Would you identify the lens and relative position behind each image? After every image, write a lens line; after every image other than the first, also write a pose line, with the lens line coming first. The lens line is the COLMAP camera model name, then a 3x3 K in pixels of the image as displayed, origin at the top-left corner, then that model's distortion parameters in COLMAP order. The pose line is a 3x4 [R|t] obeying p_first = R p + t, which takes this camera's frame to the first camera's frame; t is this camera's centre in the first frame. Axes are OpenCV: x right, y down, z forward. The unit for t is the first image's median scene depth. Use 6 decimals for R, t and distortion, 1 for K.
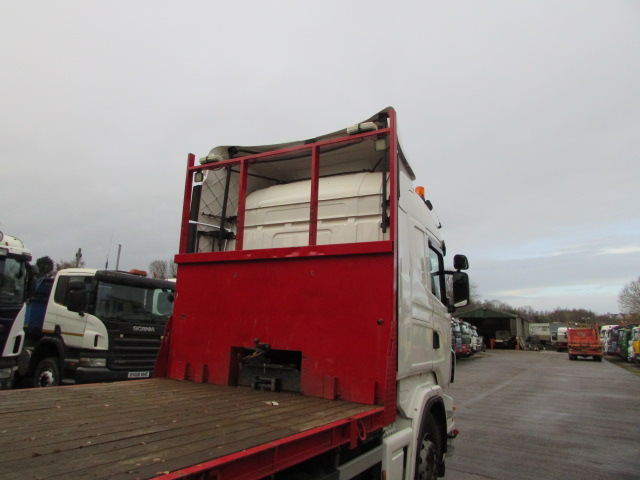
lens RADIAL K [[453.8, 0, 320.0], [0, 453.8, 240.0], [0, 0, 1]] dist [-0.032954, 0.012248]
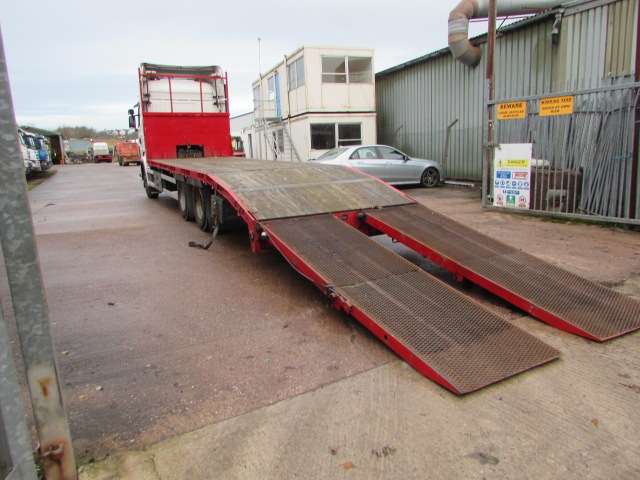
lens RADIAL K [[450.8, 0, 314.1], [0, 450.8, 240.6], [0, 0, 1]] dist [-0.030134, 0.004418]
pose [[0.536301, -0.221748, 0.814377, -1.103219], [-0.116172, 0.936294, 0.331448, -0.129593], [-0.835994, -0.272363, 0.476374, -0.658580]]
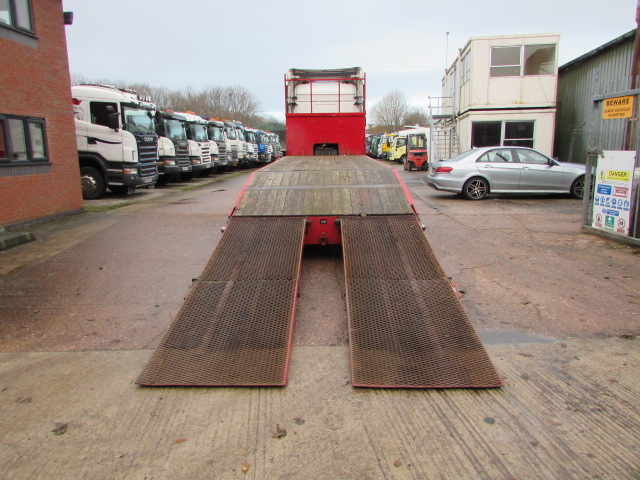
lens RADIAL K [[453.8, 0, 320.0], [0, 453.8, 240.0], [0, 0, 1]] dist [-0.032954, 0.012248]
pose [[0.879269, -0.142089, 0.454639, -0.844201], [-0.047997, 0.923184, 0.381350, -0.179925], [-0.473901, -0.357130, 0.804907, -0.925296]]
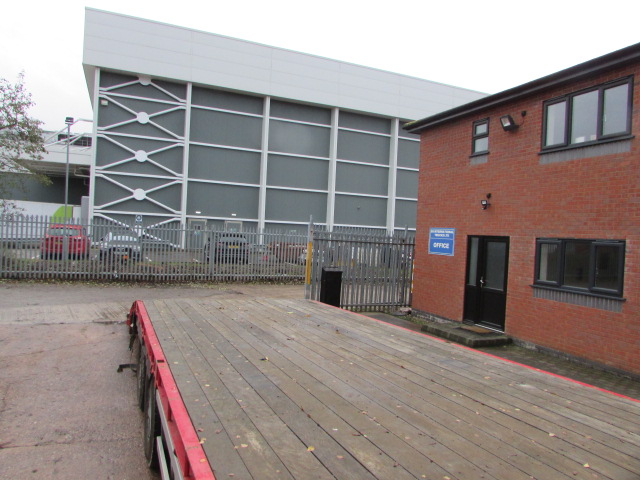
lens RADIAL K [[450.8, 0, 314.1], [0, 450.8, 240.6], [0, 0, 1]] dist [-0.030134, 0.004418]
pose [[-0.617644, -0.059022, -0.784240, 0.066870], [0.088241, 0.985683, -0.143679, 0.057642], [0.781492, -0.157944, -0.603592, 0.396571]]
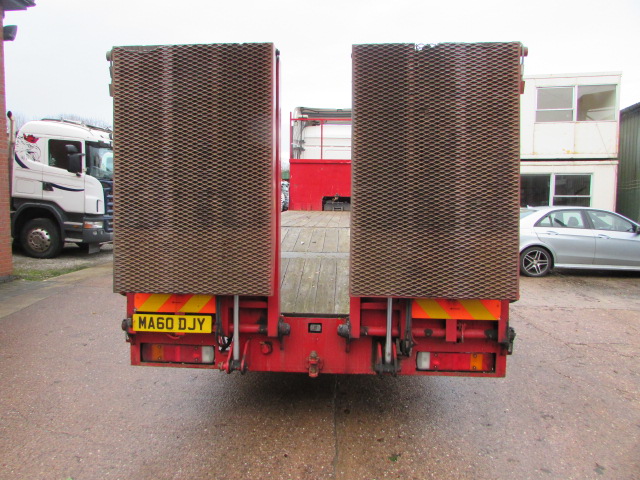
lens RADIAL K [[449.5, 0, 321.9], [0, 449.5, 236.3], [0, 0, 1]] dist [-0.024159, 0.001445]
pose [[0.895930, -0.067917, 0.438972, -0.665338], [-0.064126, 0.958113, 0.279119, -0.133204], [-0.439542, -0.278220, 0.854047, -0.638560]]
